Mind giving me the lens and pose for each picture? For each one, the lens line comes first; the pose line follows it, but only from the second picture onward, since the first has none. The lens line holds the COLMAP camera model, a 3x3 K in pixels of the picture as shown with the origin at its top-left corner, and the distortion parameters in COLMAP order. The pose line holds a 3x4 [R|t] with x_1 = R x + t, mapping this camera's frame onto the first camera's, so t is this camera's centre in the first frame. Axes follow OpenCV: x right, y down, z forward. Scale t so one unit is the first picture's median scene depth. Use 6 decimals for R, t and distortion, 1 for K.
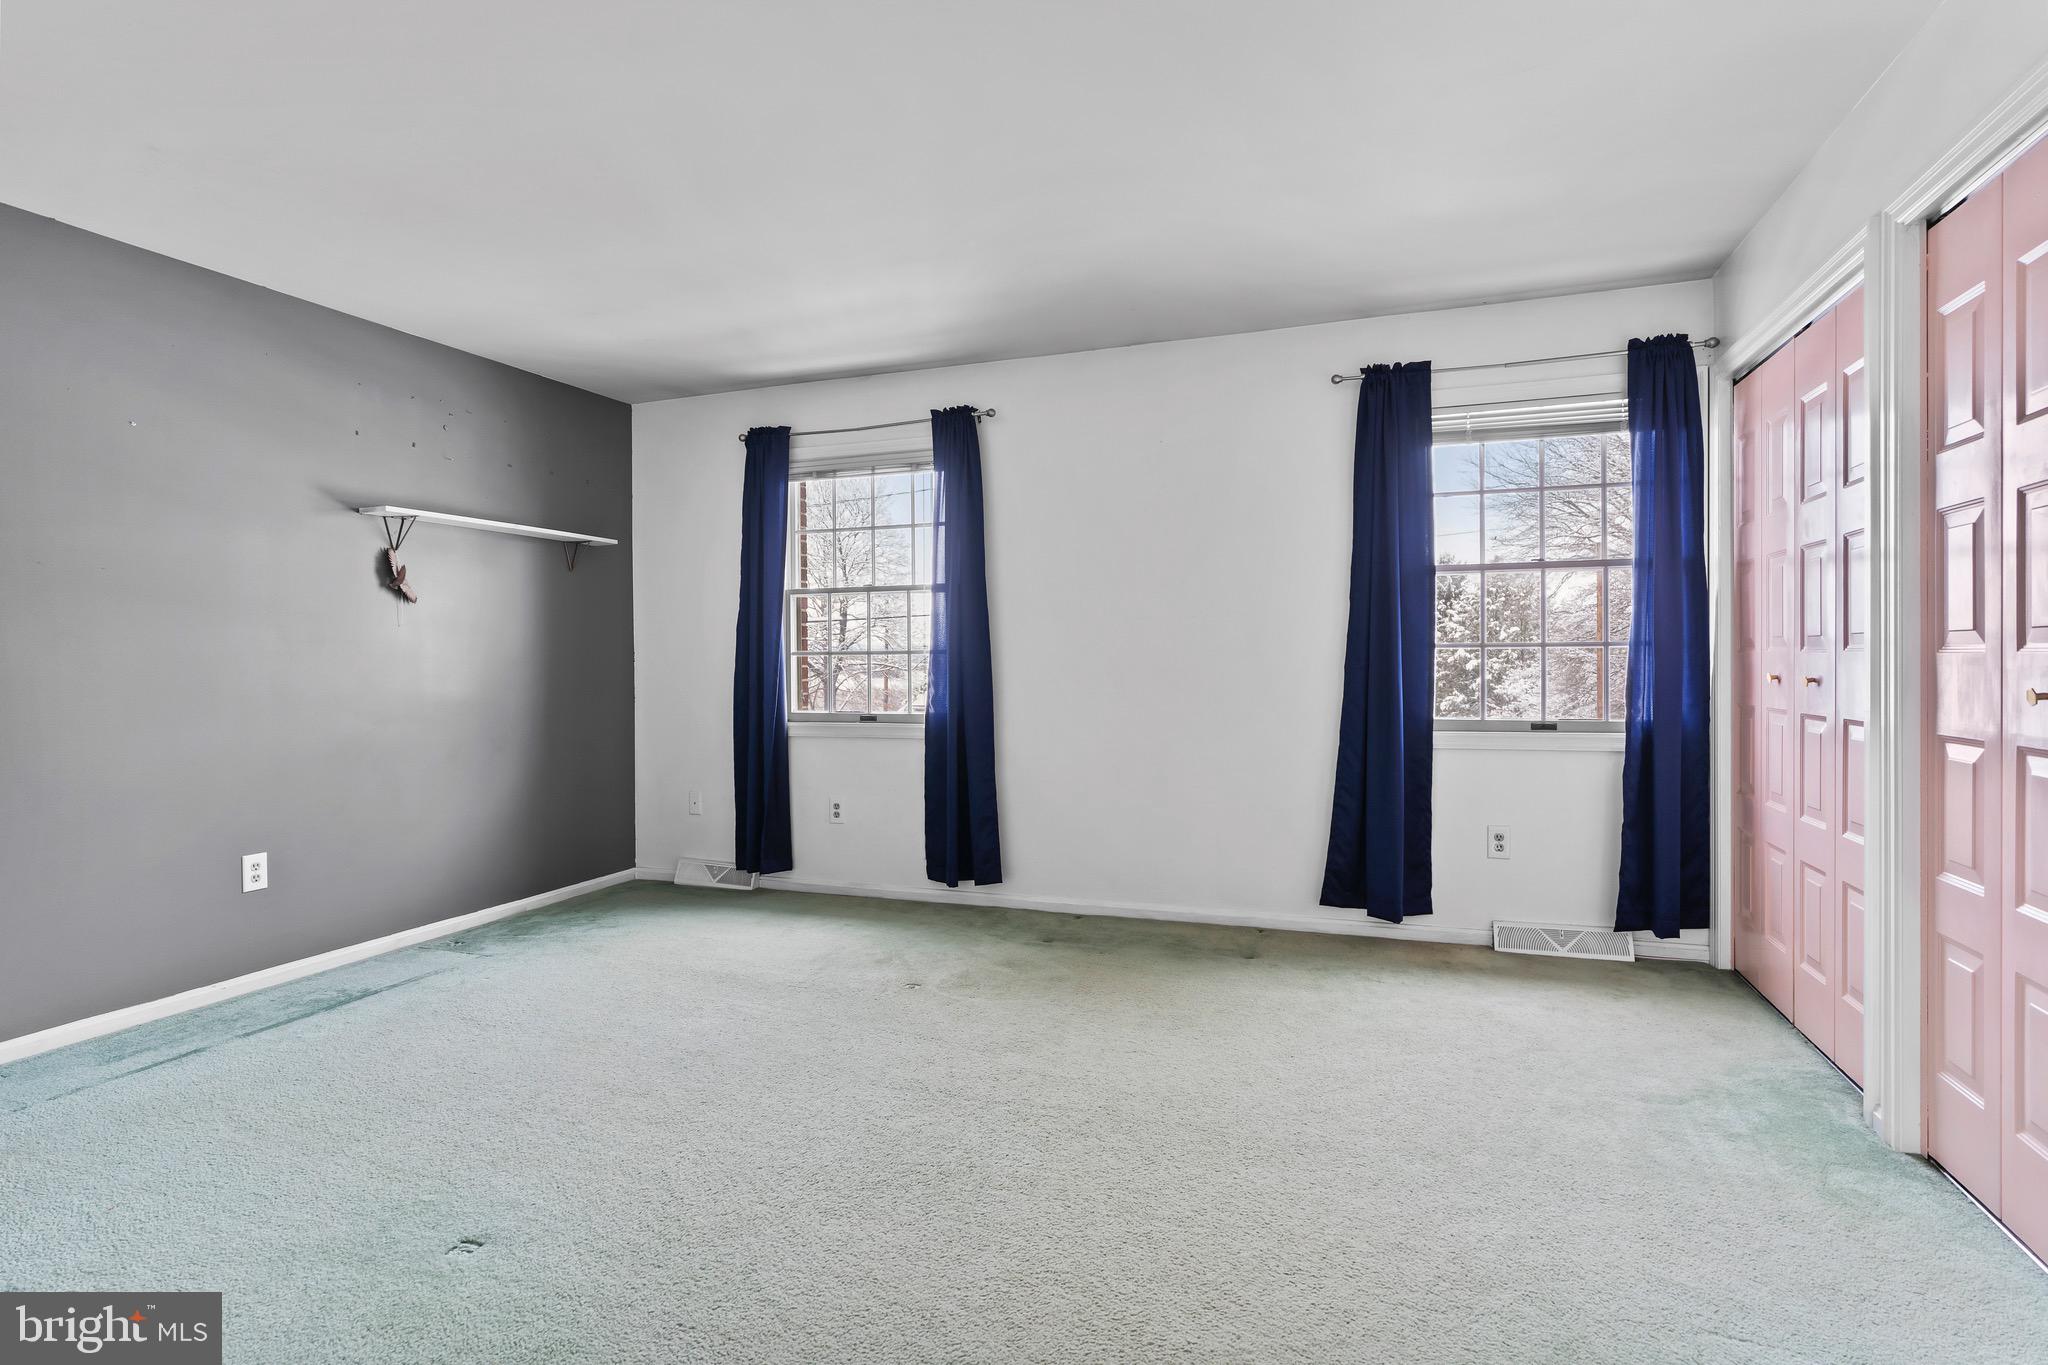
lens RADIAL K [[974.5, 0, 1032.1], [0, 974.5, 670.7], [0, 0, 1]] dist [-0.004914, -0.000045]
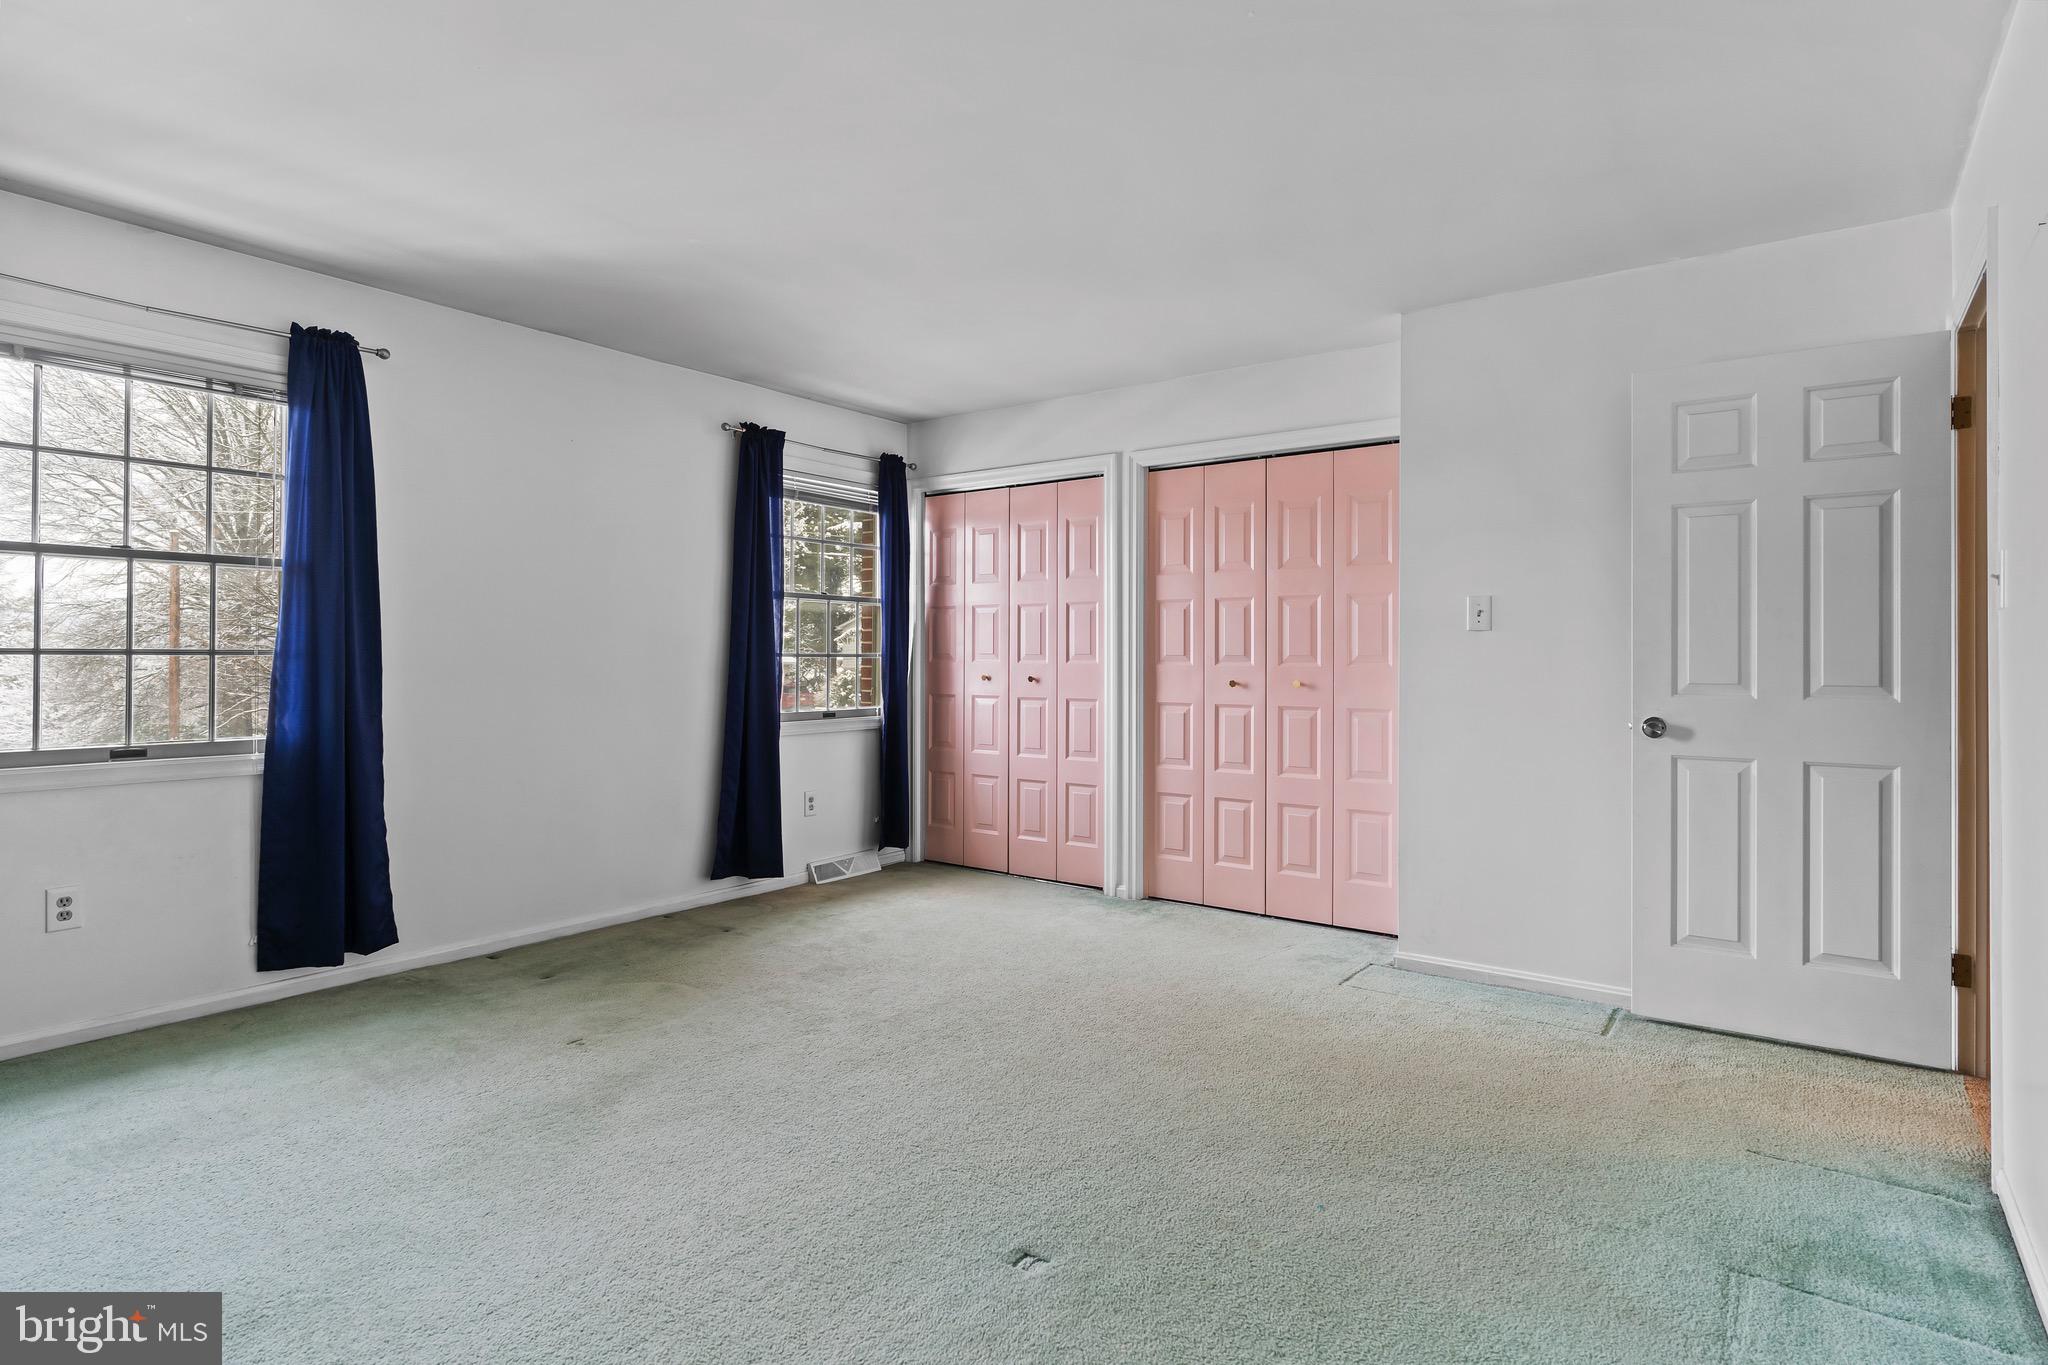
lens RADIAL K [[1047.3, 0, 1018.3], [0, 1047.3, 679.1], [0, 0, 1]] dist [-0.007313, 0.002237]
pose [[0.312843, -0.006762, 0.949781, -0.763297], [0.011041, 0.999933, 0.003482, 0.004133], [-0.949741, 0.009397, 0.312896, 0.268493]]
